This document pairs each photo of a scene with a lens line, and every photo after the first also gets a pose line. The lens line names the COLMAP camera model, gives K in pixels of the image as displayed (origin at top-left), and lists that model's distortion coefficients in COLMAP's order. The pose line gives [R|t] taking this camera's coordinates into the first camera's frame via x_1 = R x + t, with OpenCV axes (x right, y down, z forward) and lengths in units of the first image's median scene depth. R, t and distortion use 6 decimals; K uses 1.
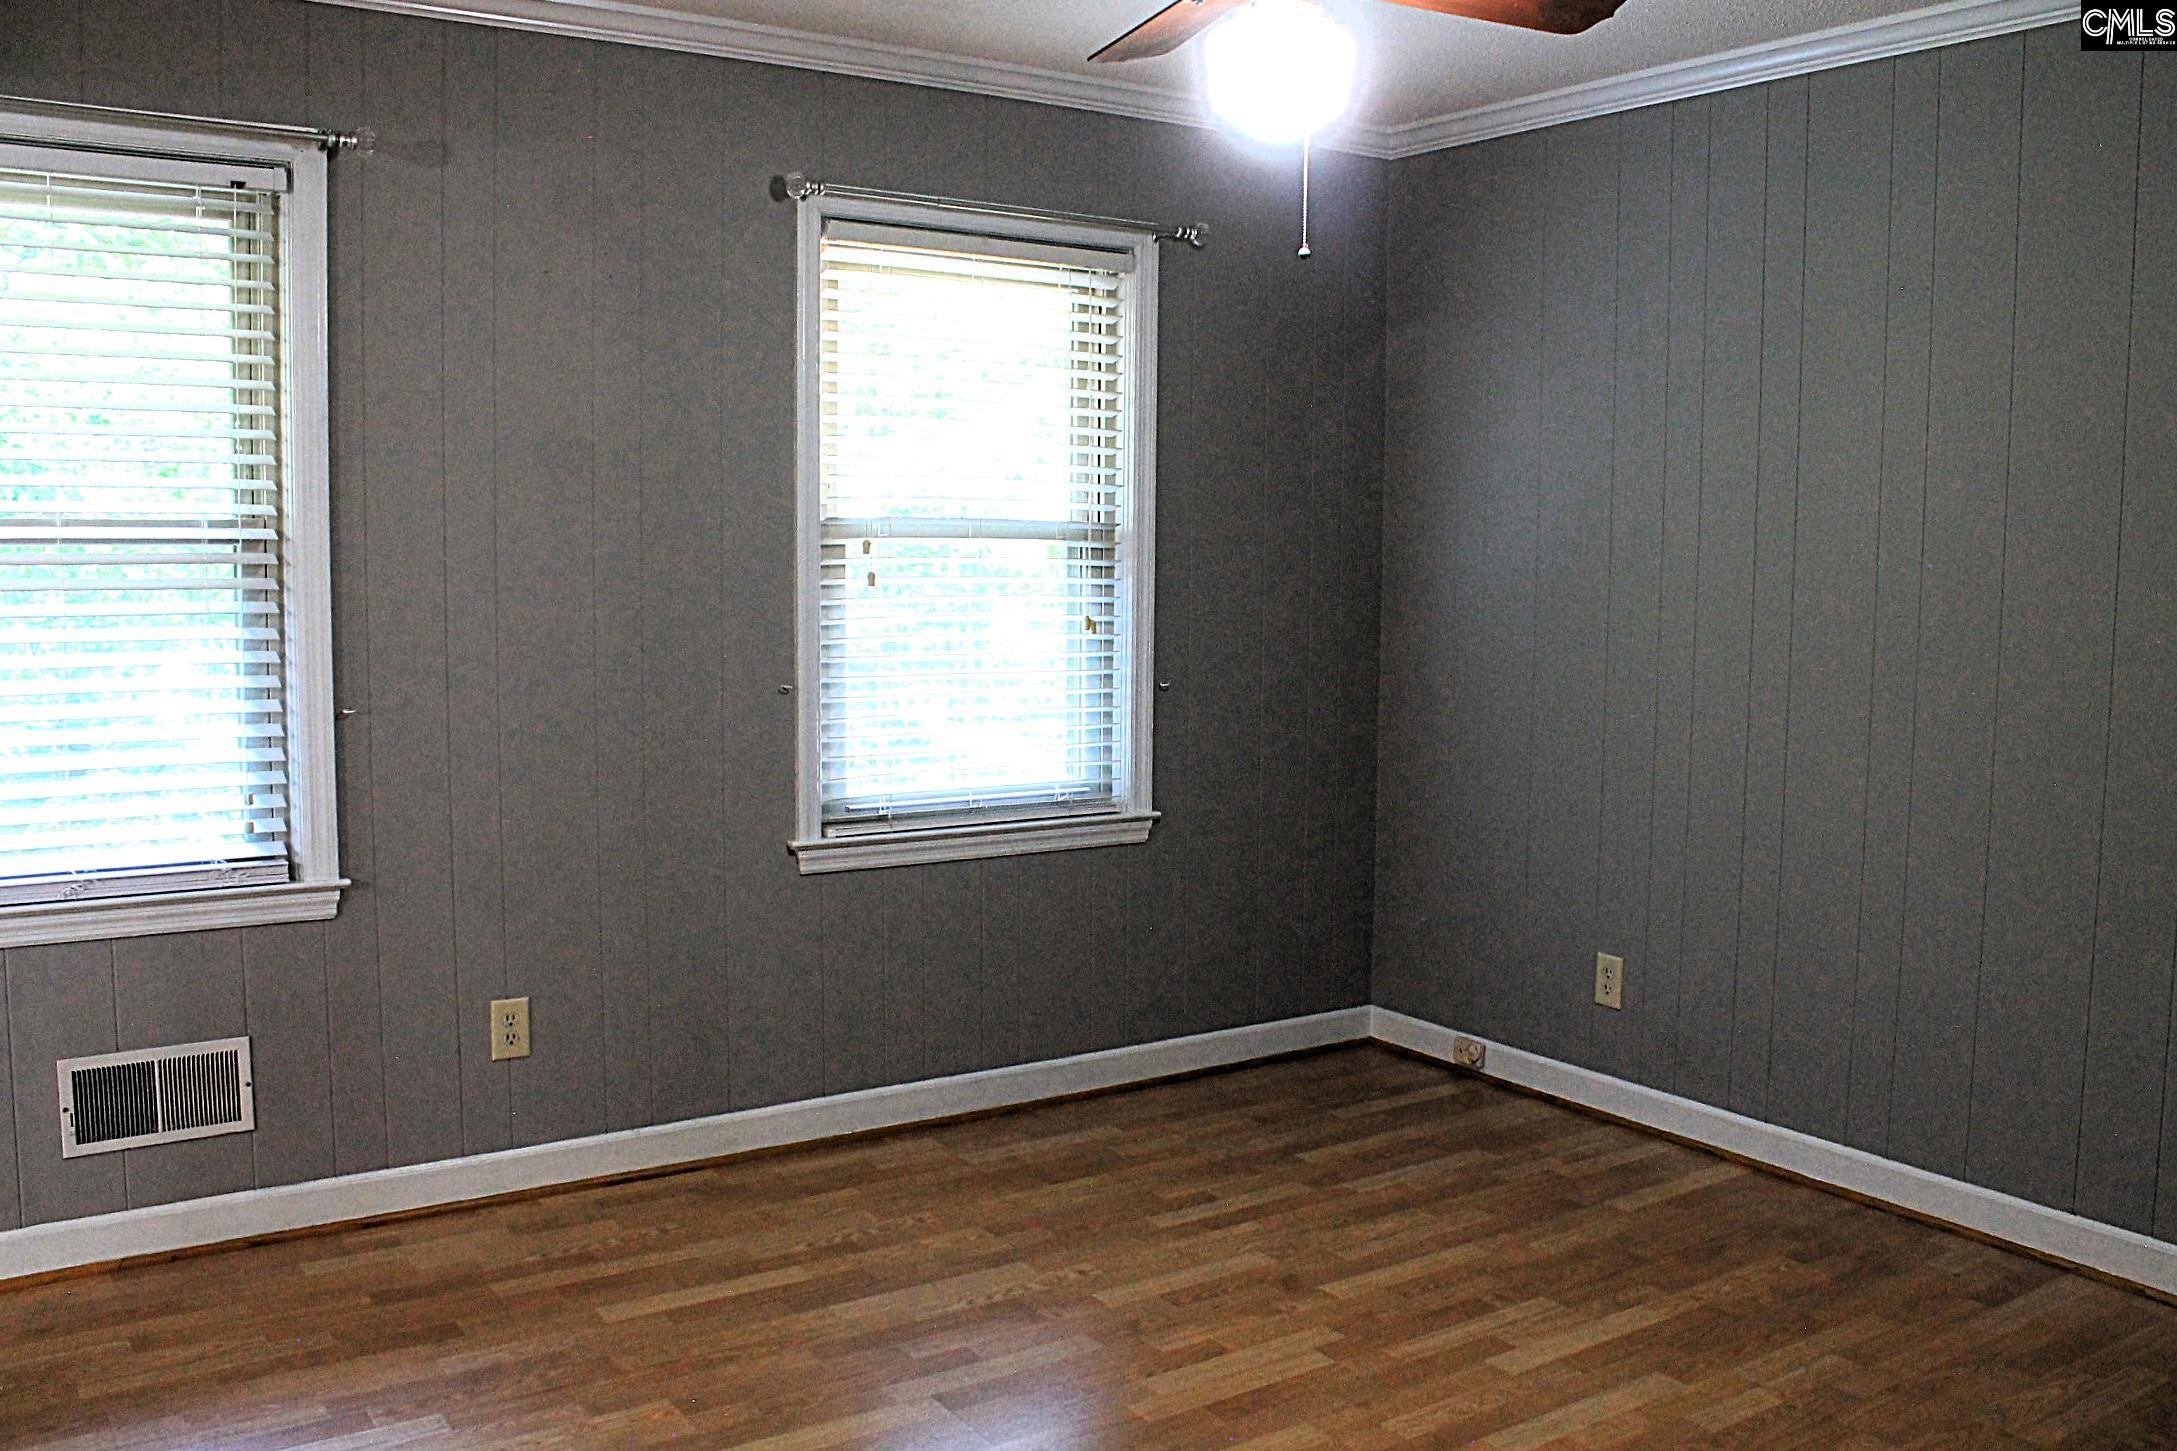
lens RADIAL K [[1880.1, 0, 1103.5], [0, 1880.1, 716.8], [0, 0, 1]] dist [-0.153454, 0.120266]
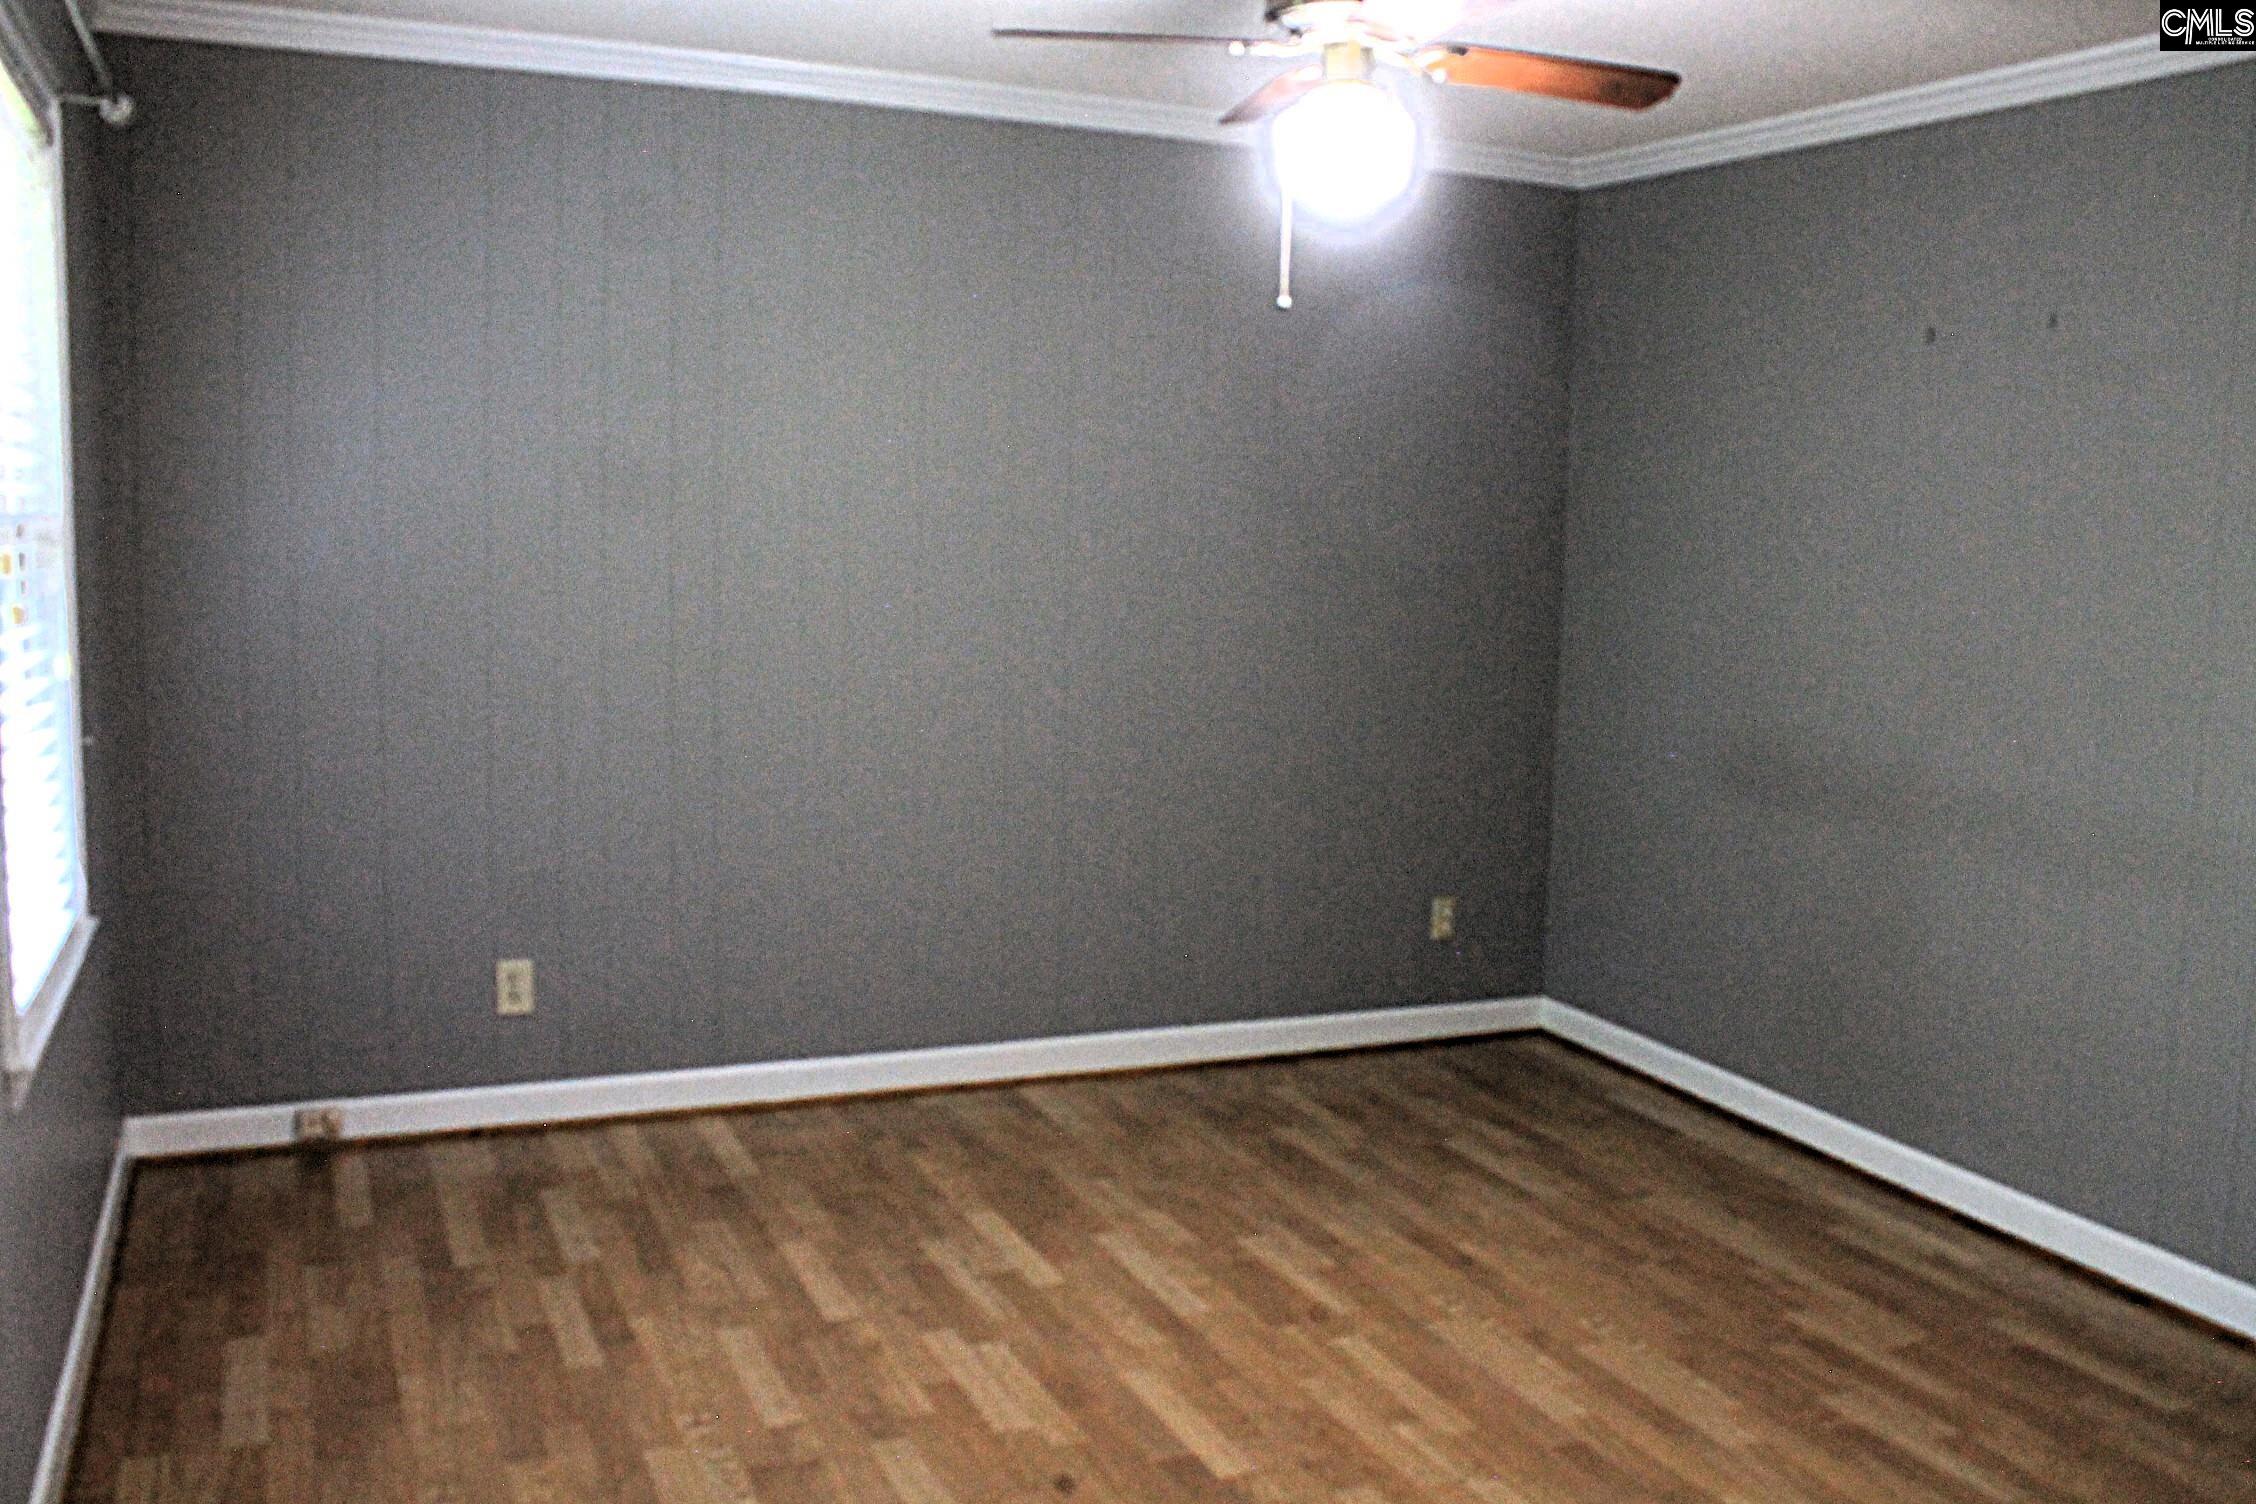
lens RADIAL K [[1948.3, 0, 1125.5], [0, 1948.3, 747.0], [0, 0, 1]] dist [-0.153454, 0.120266]
pose [[0.188027, -0.121961, 0.974562, -0.711714], [0.071781, 0.991313, 0.110209, -0.076448], [-0.979537, 0.049233, 0.195148, 0.578120]]
